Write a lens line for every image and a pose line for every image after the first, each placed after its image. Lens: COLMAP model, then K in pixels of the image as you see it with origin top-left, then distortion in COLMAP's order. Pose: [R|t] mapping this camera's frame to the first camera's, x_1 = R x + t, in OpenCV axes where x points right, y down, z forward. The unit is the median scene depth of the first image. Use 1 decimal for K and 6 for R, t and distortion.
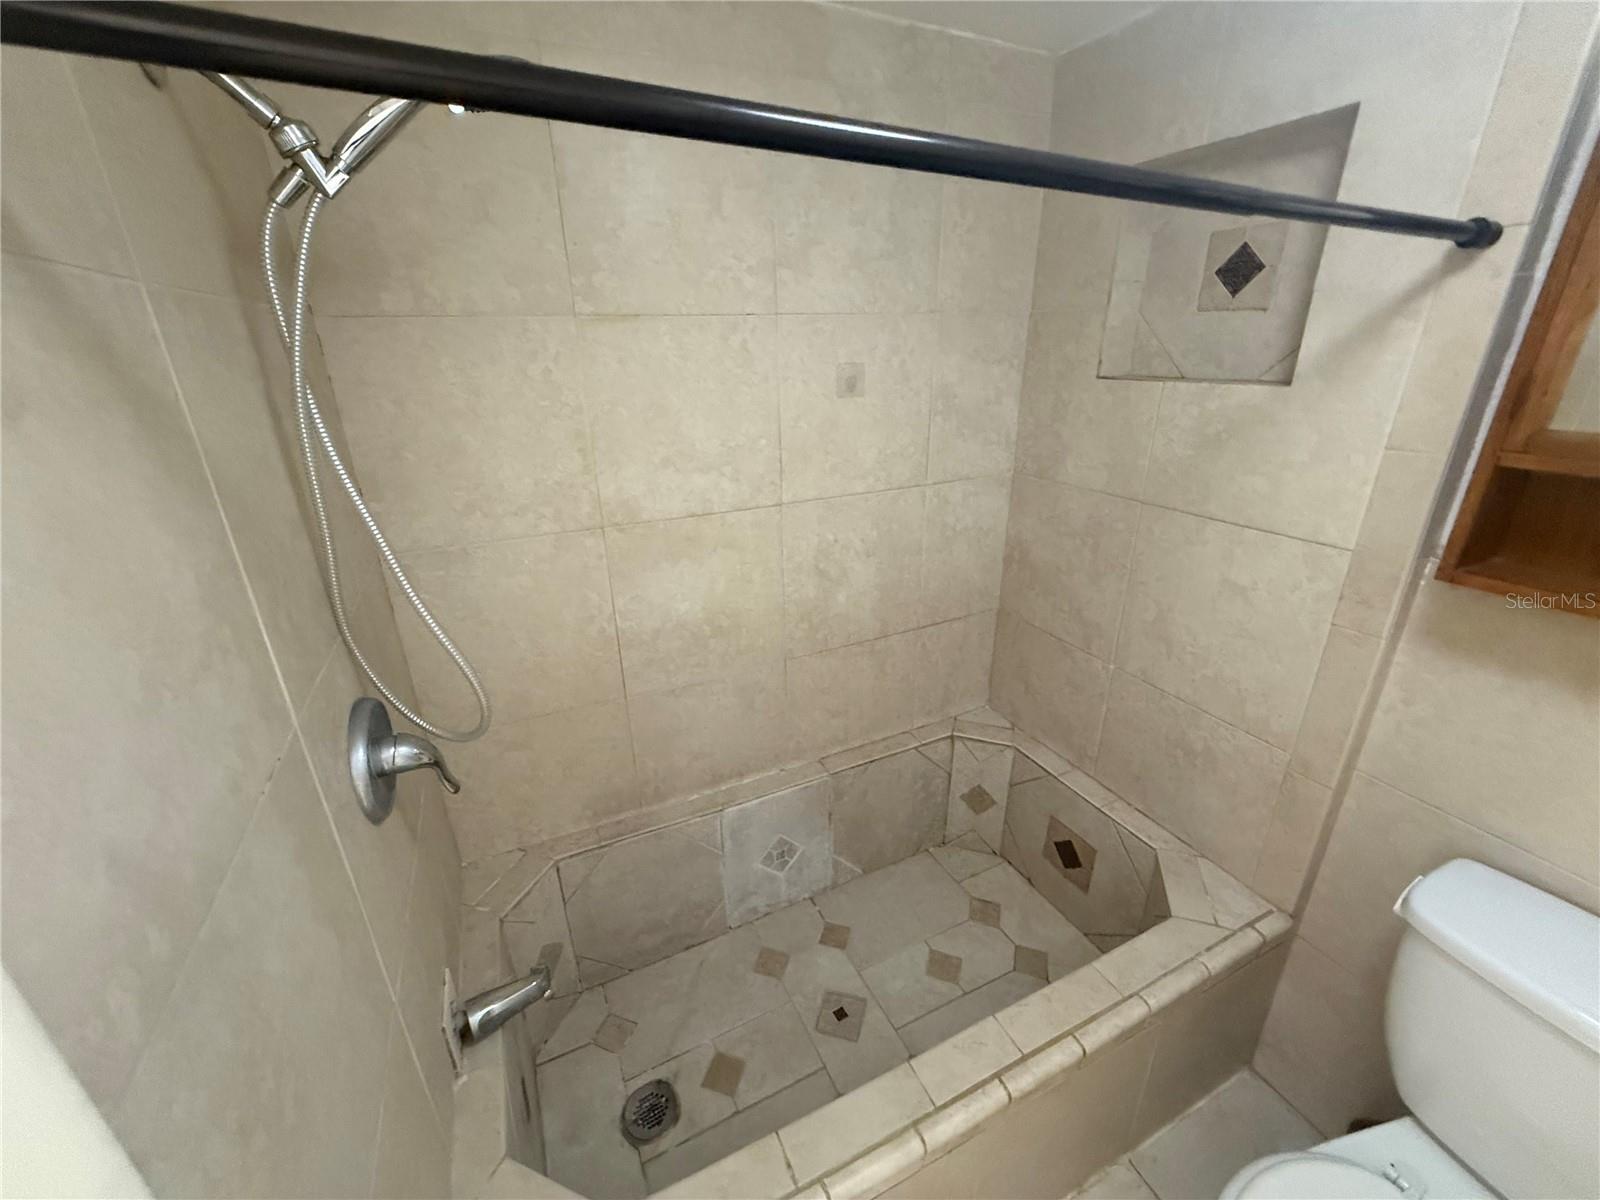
lens RADIAL K [[641.2, 0, 800.7], [0, 641.2, 593.8], [0, 0, 1]] dist [-0.002525, 0.000189]
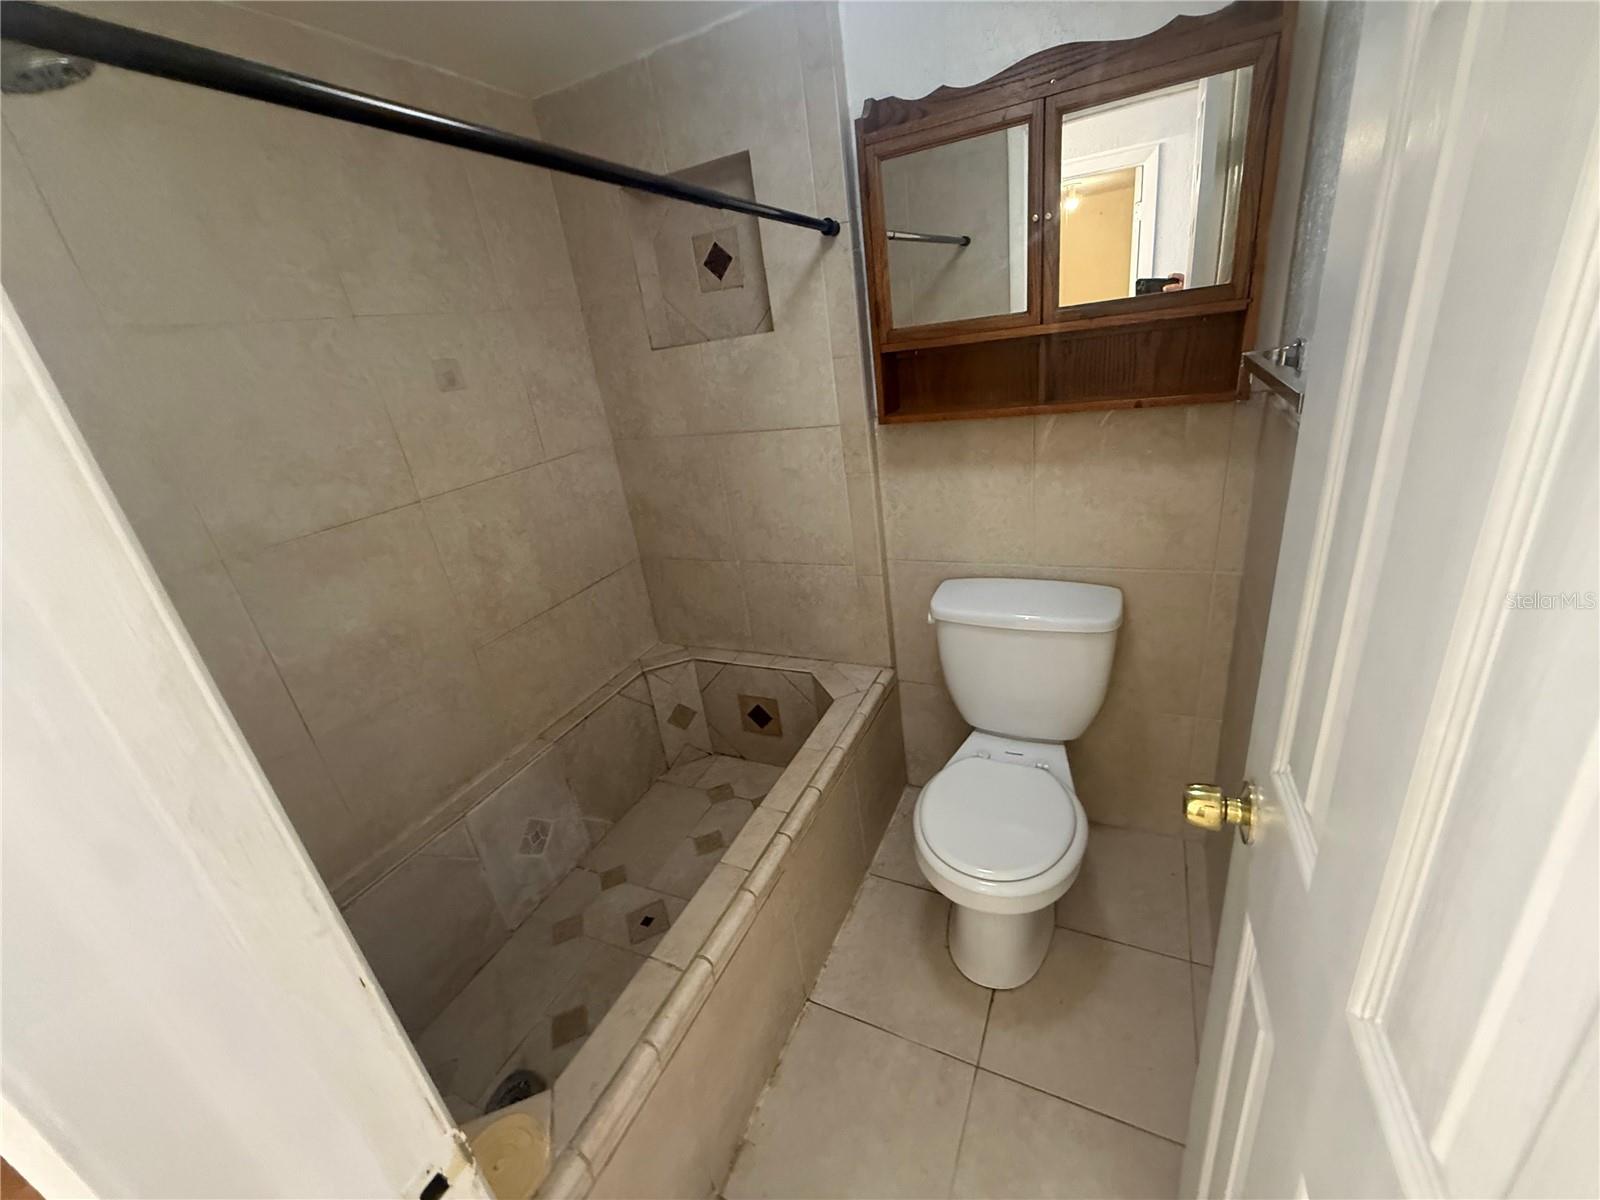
lens RADIAL K [[641.2, 0, 803.5], [0, 641.2, 602.0], [0, 0, 1]] dist [-0.002525, 0.000189]
pose [[0.766623, -0.319779, 0.556803, -0.193052], [0.340742, 0.937597, 0.069330, 0.160179], [-0.544227, 0.136577, 0.827746, -0.175371]]
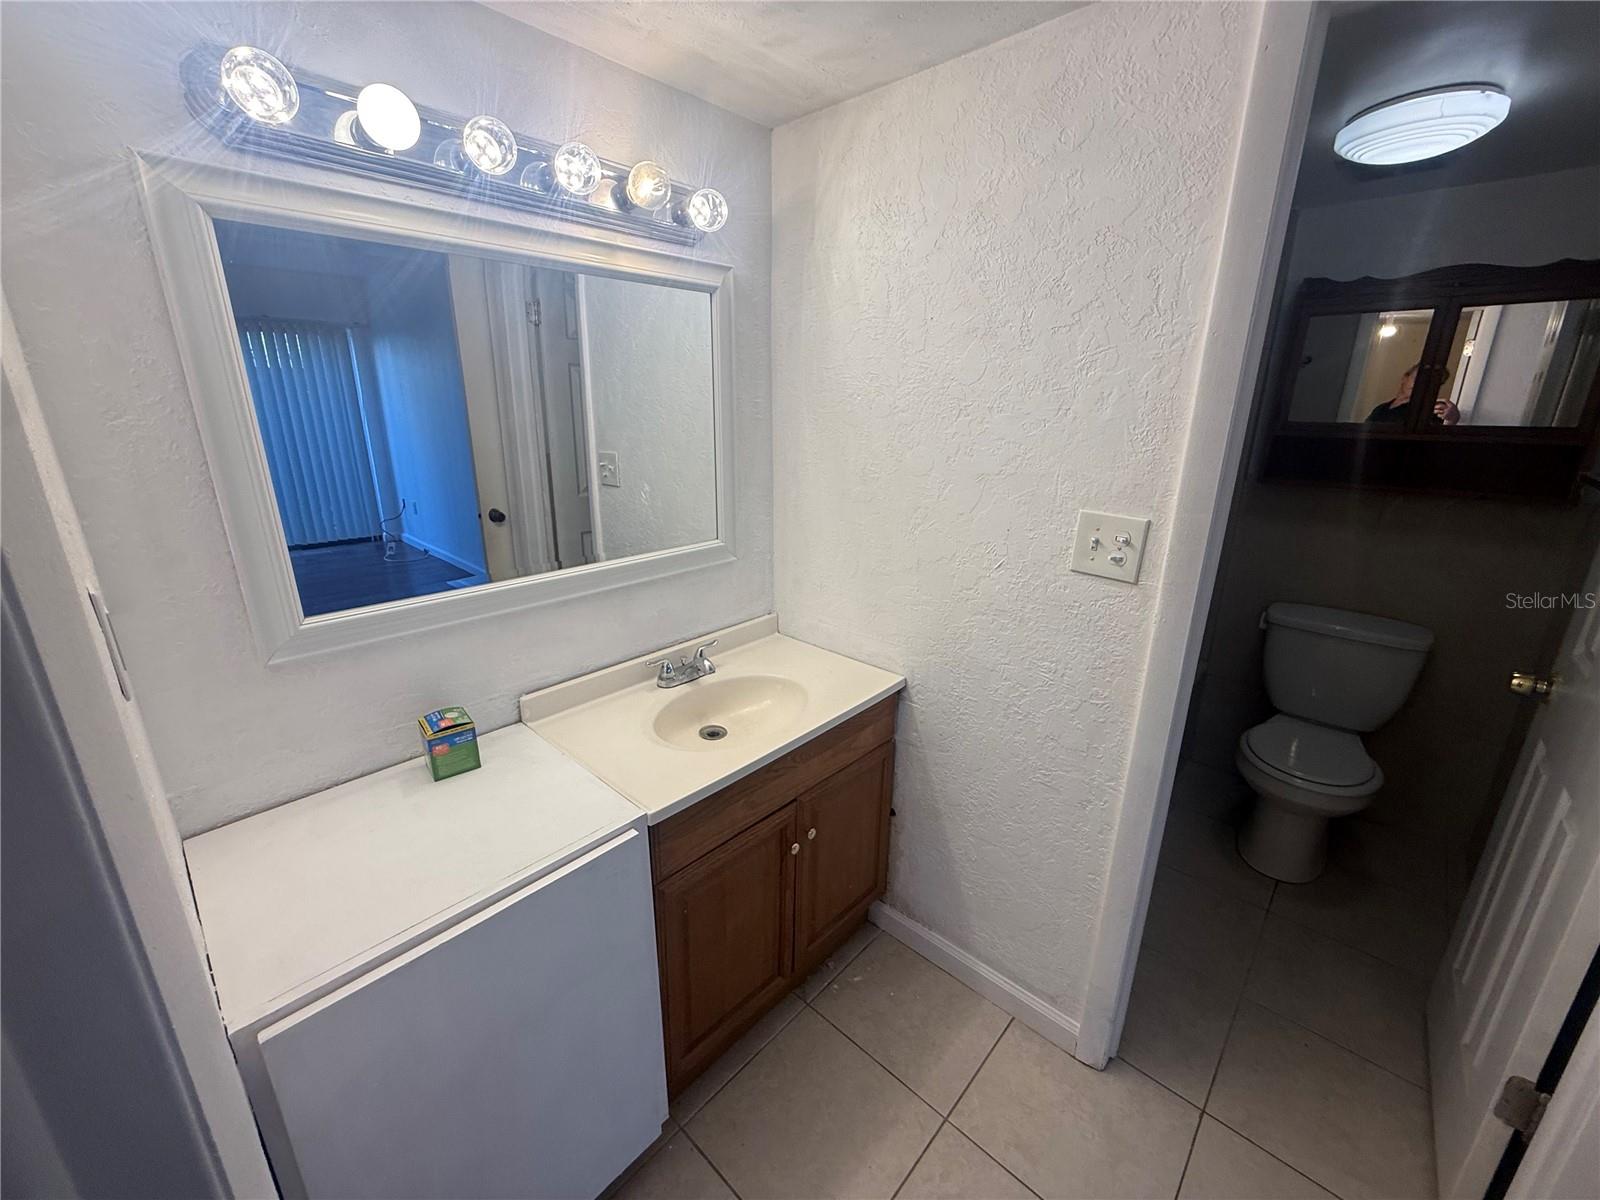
lens RADIAL K [[641.2, 0, 789.0], [0, 641.2, 604.7], [0, 0, 1]] dist [-0.002525, 0.000189]
pose [[0.928245, -0.097007, 0.359097, -1.212114], [0.126422, 0.990203, -0.059297, 0.261196], [-0.349826, 0.100440, 0.931415, -0.470380]]
